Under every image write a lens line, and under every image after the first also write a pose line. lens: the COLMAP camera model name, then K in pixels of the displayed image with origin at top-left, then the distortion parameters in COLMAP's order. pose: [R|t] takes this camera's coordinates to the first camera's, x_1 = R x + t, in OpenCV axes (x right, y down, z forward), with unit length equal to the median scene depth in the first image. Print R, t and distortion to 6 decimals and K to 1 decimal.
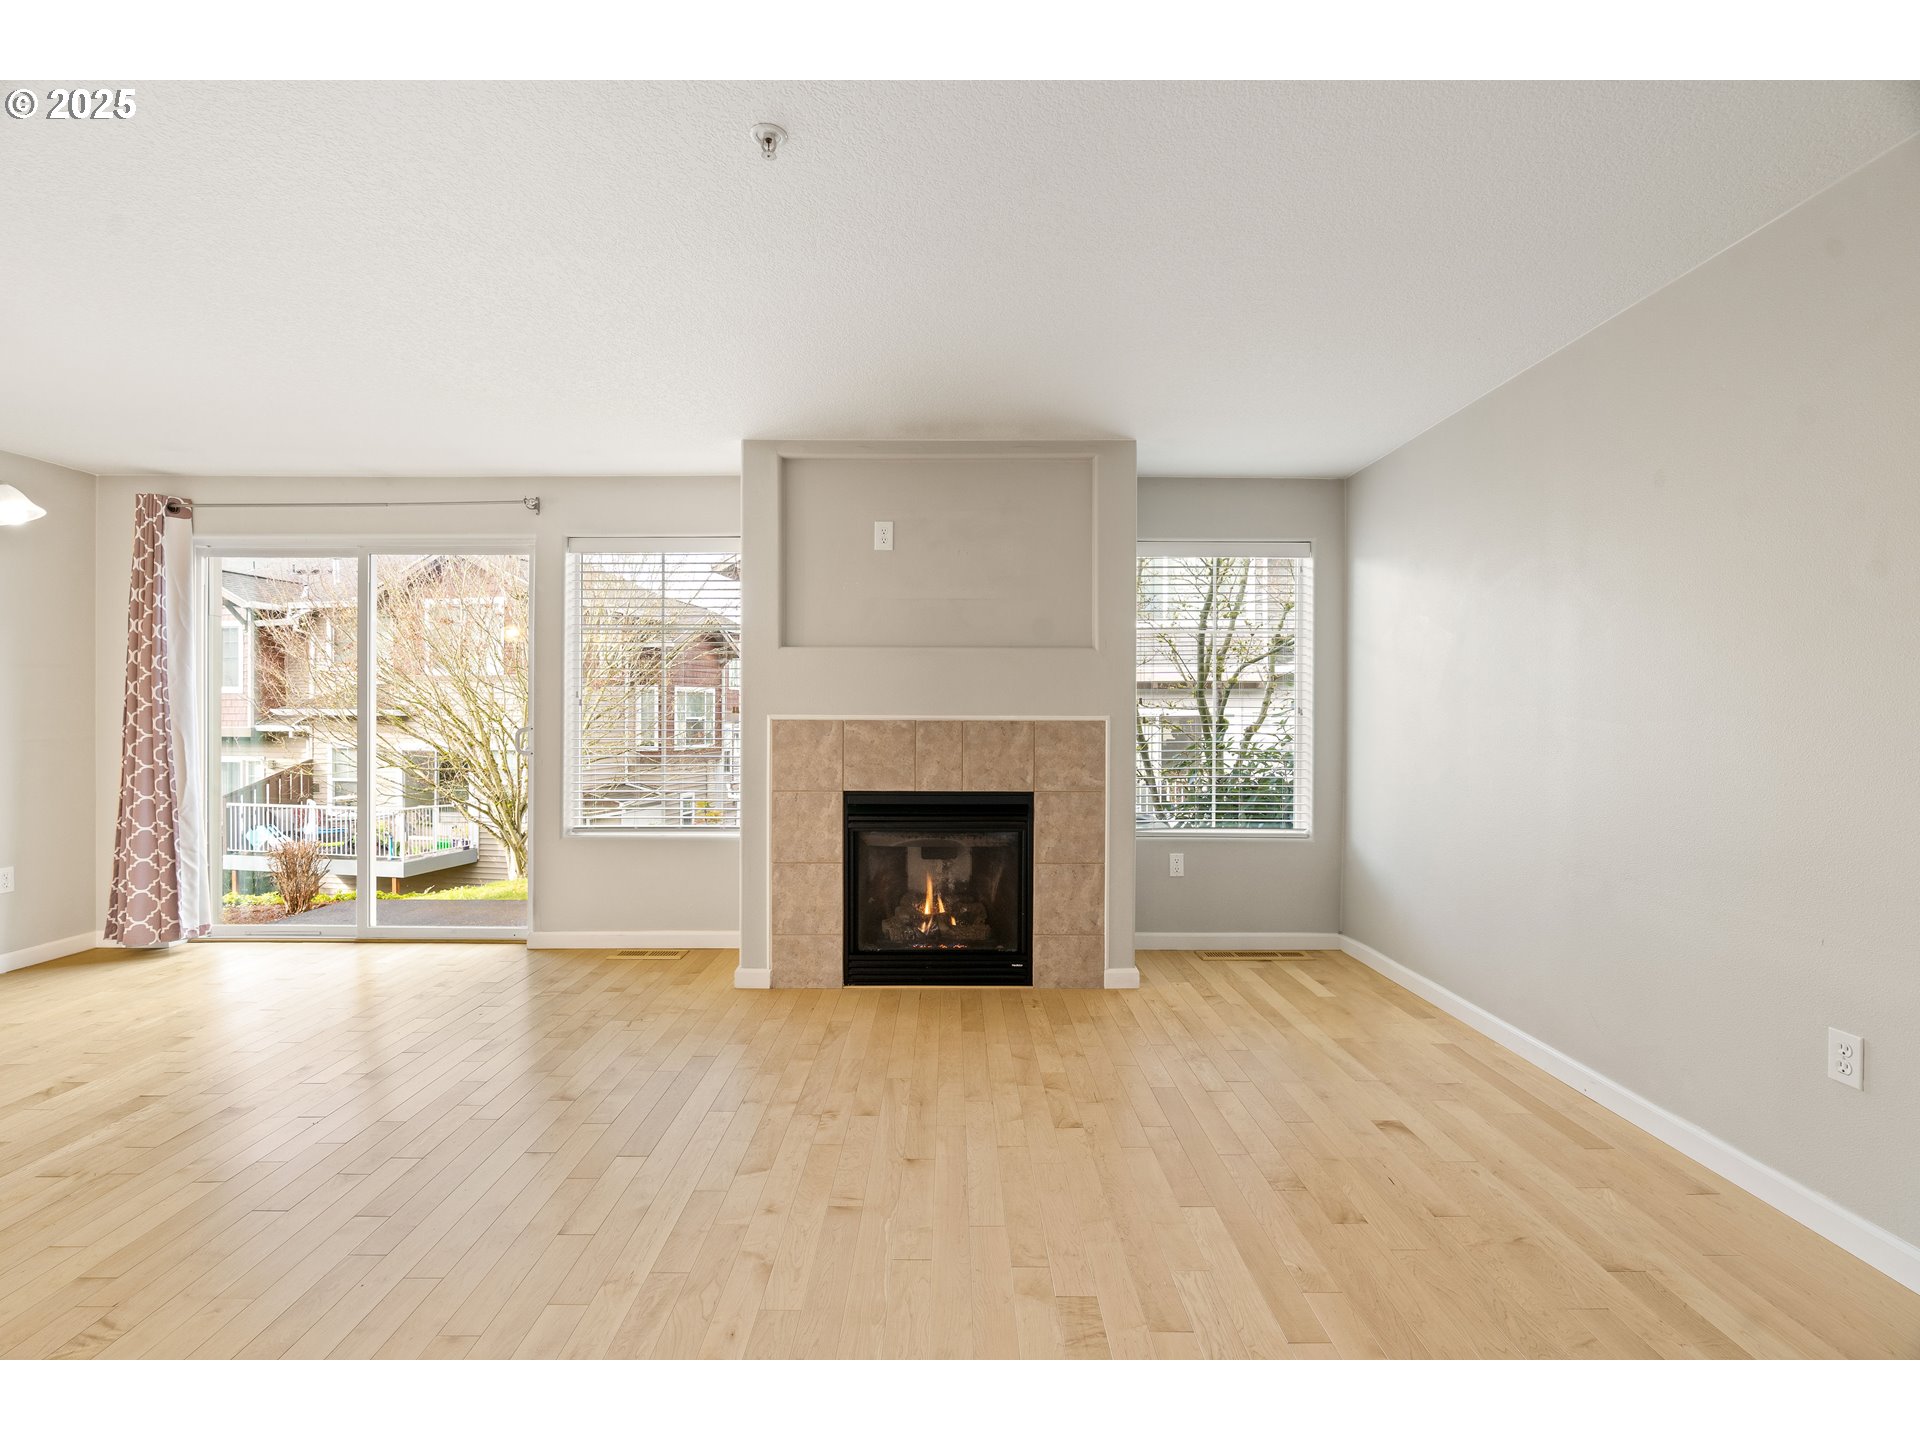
lens RADIAL K [[872.8, 0, 958.9], [0, 872.8, 720.6], [0, 0, 1]] dist [-0.006051, 0.002696]
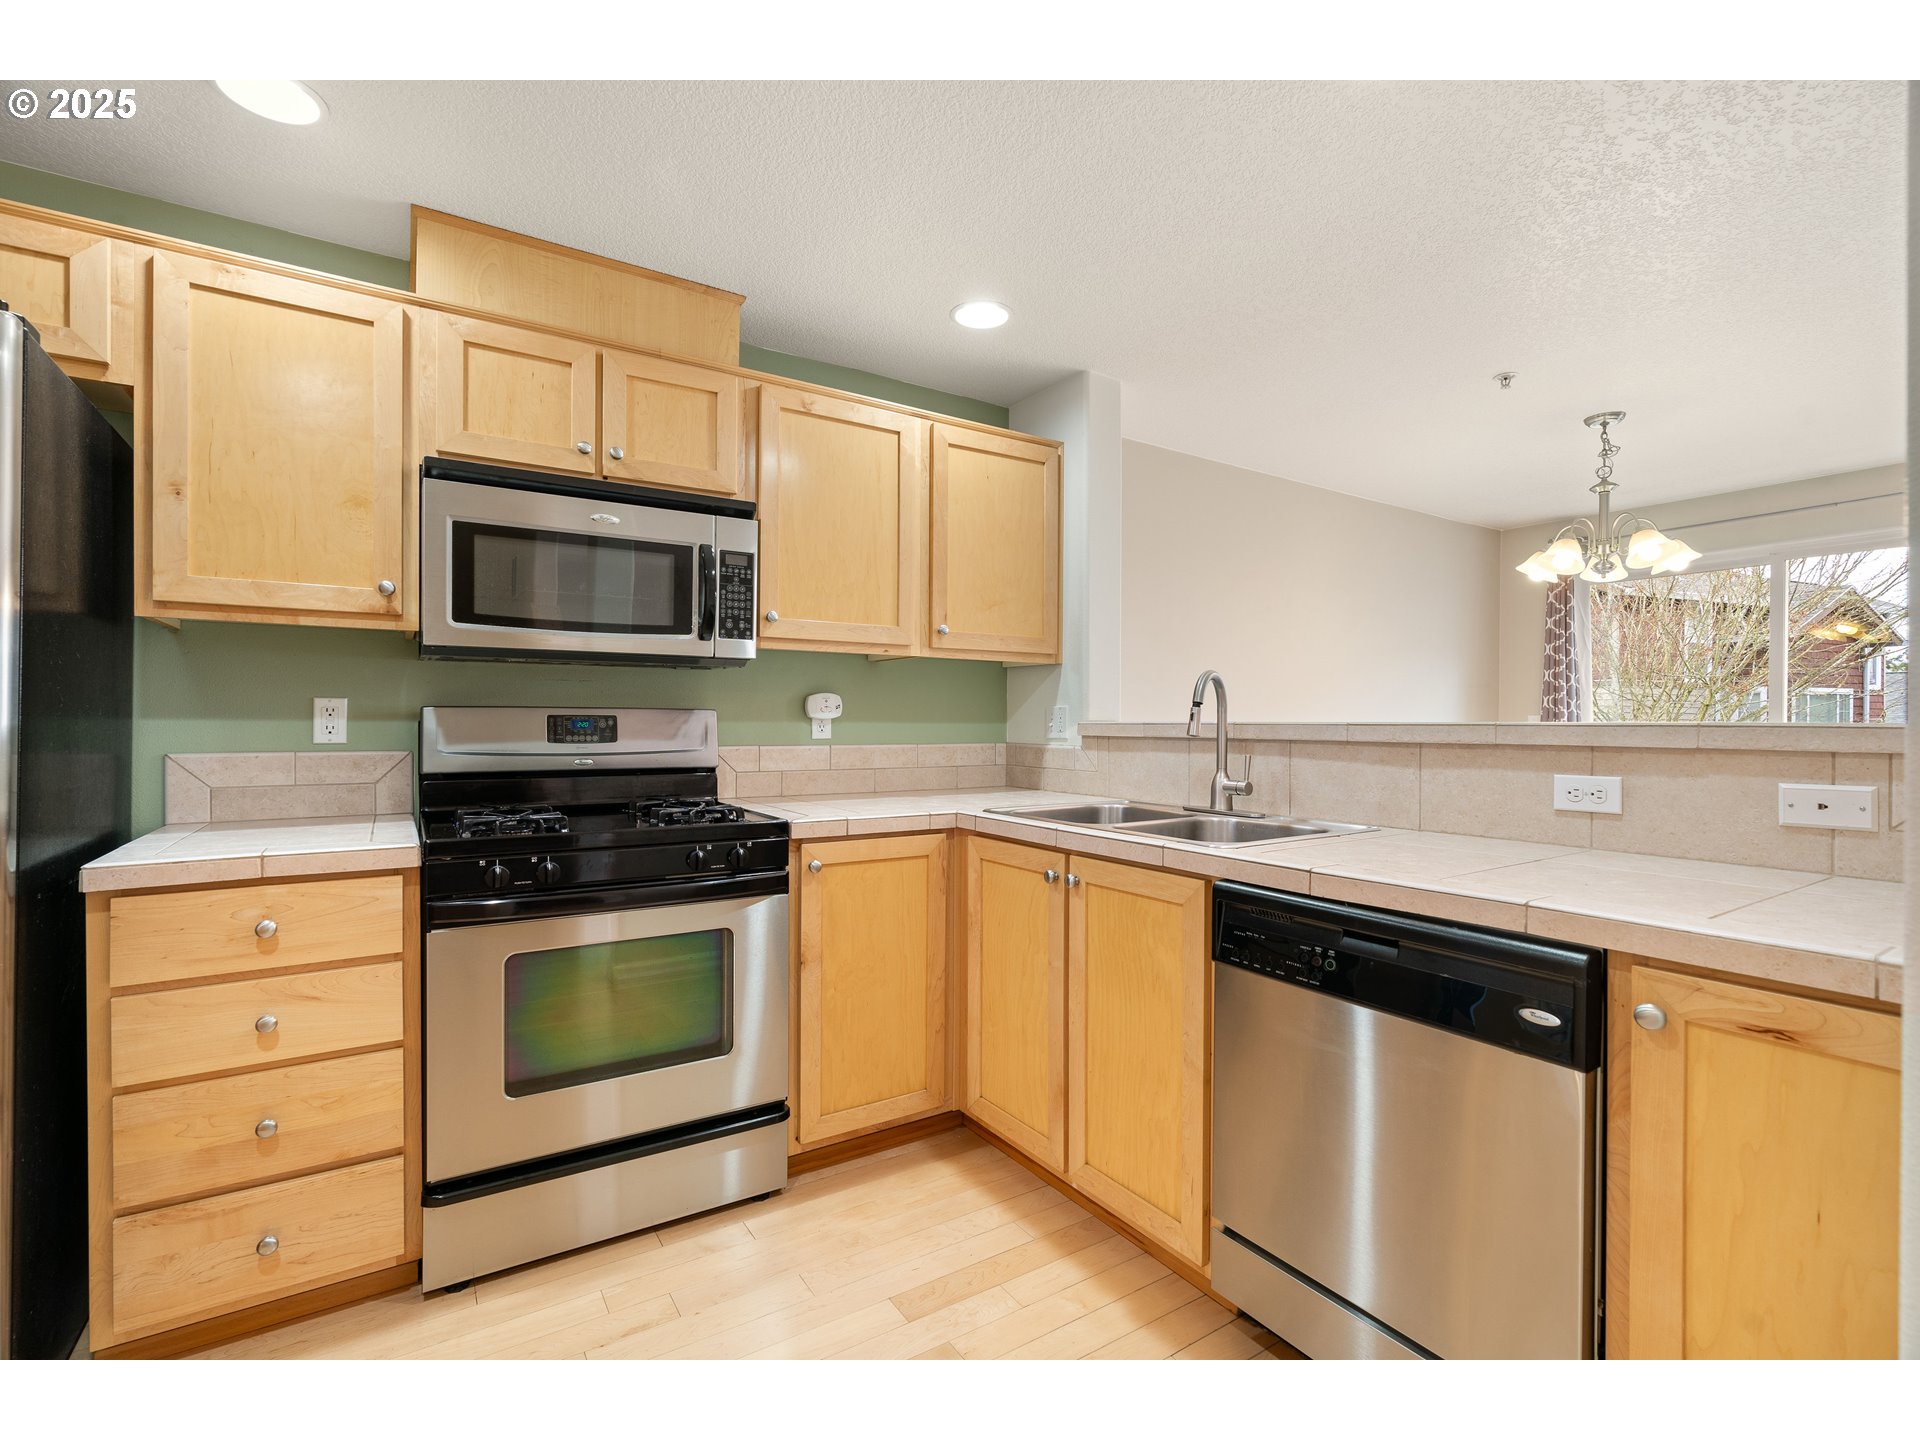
lens RADIAL K [[872.8, 0, 950.8], [0, 872.8, 722.6], [0, 0, 1]] dist [-0.006051, 0.002696]
pose [[0.538560, 0.002908, -0.842582, -0.375321], [-0.008481, 0.999962, -0.001970, 0.000082], [0.842544, 0.008207, 0.538564, -0.322100]]
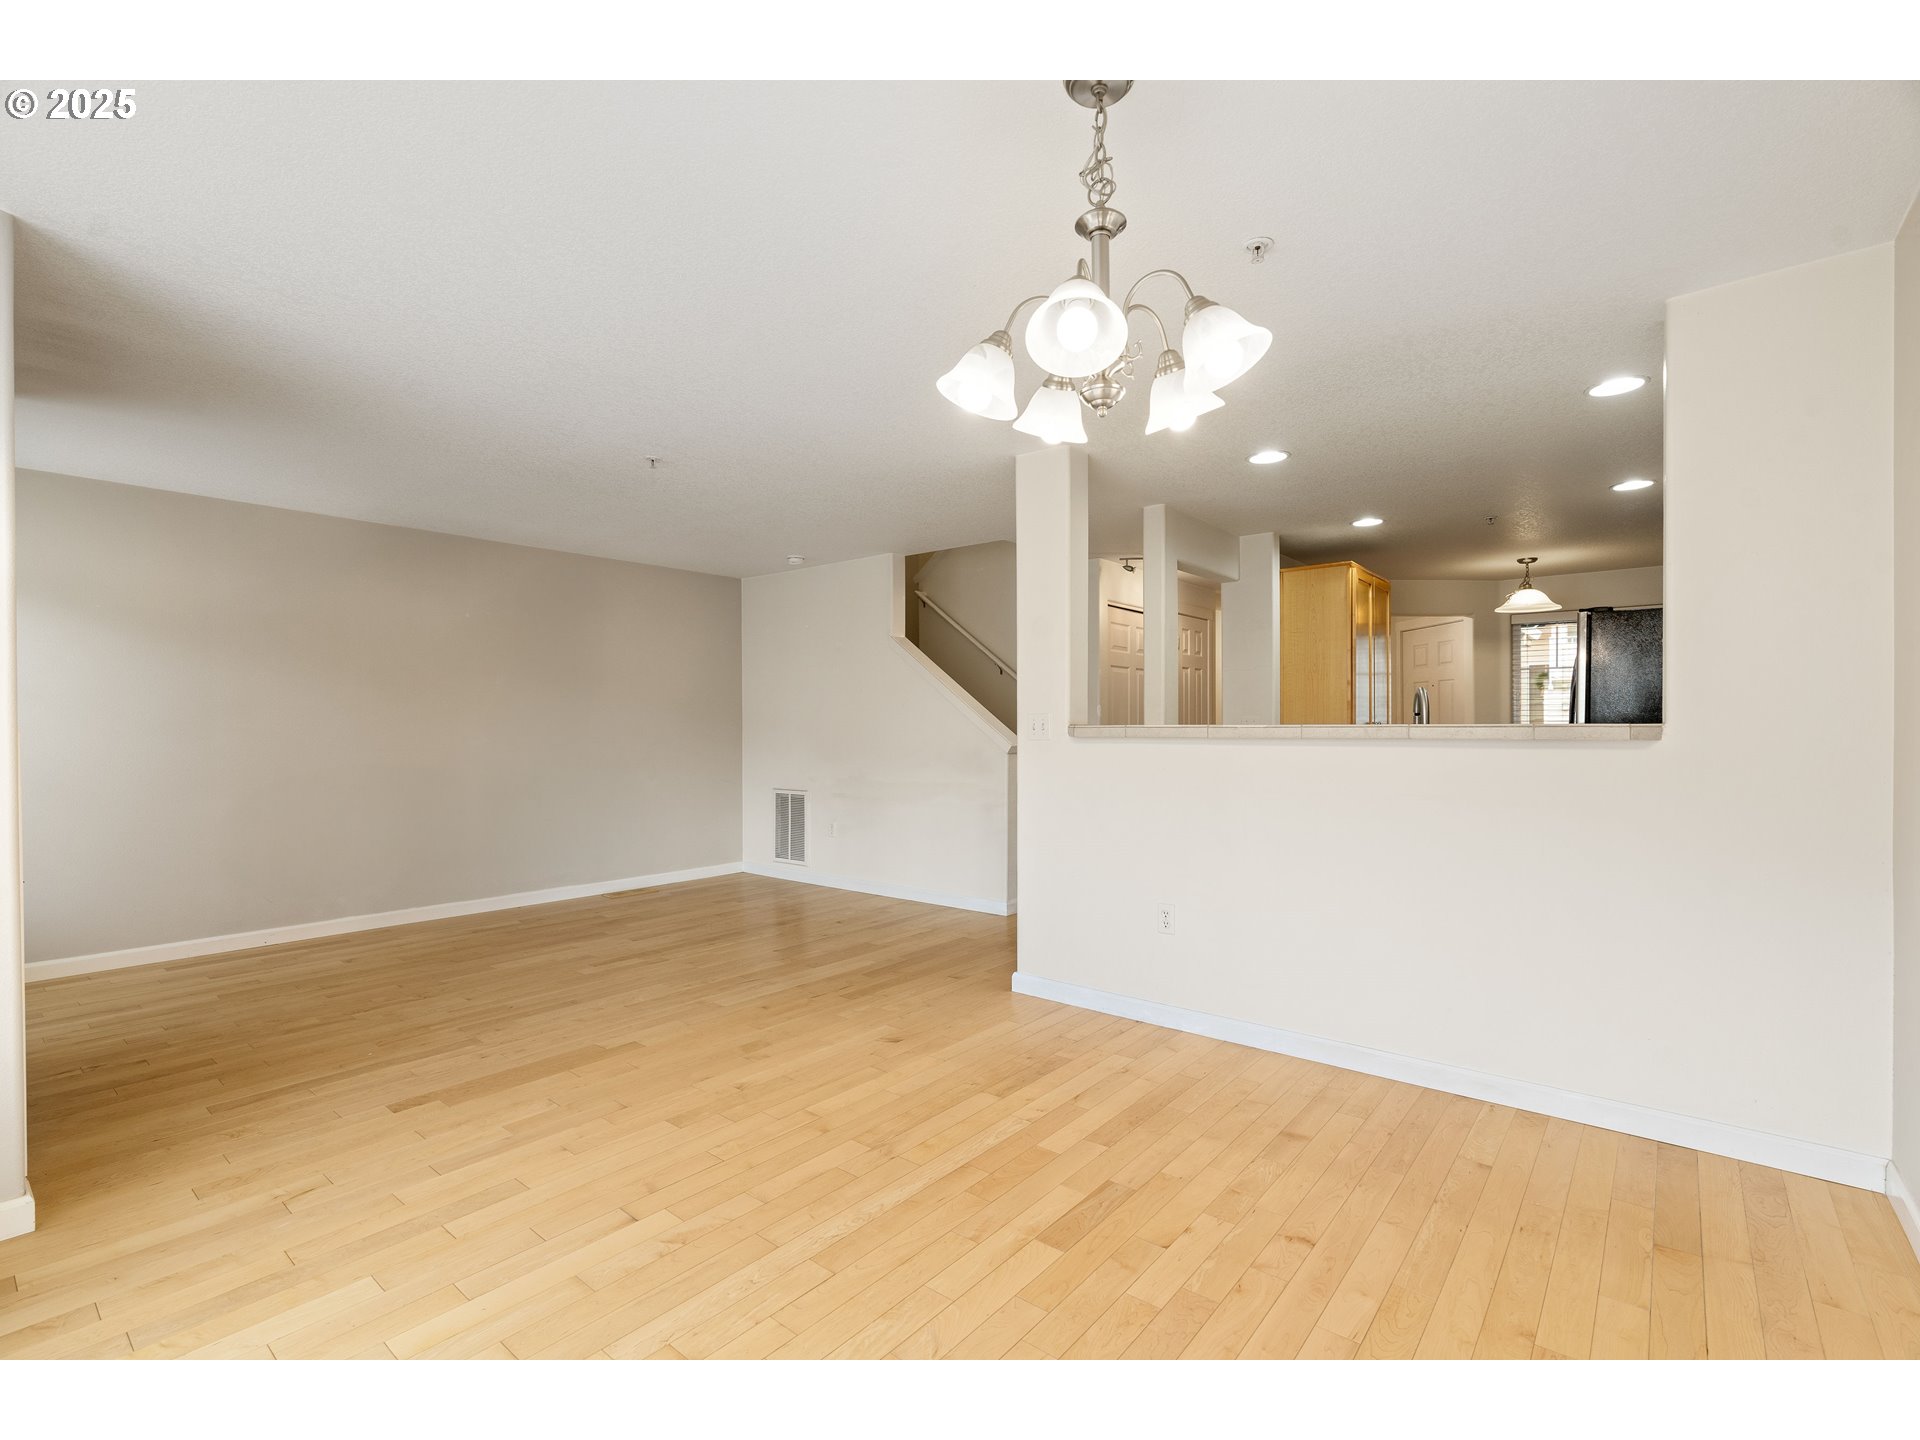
lens RADIAL K [[872.8, 0, 943.1], [0, 872.8, 727.5], [0, 0, 1]] dist [-0.006051, 0.002696]
pose [[-0.761164, -0.000817, 0.648559, -0.910853], [0.006023, 0.999947, 0.008327, -0.008282], [-0.648531, 0.010245, -0.761119, 0.918270]]
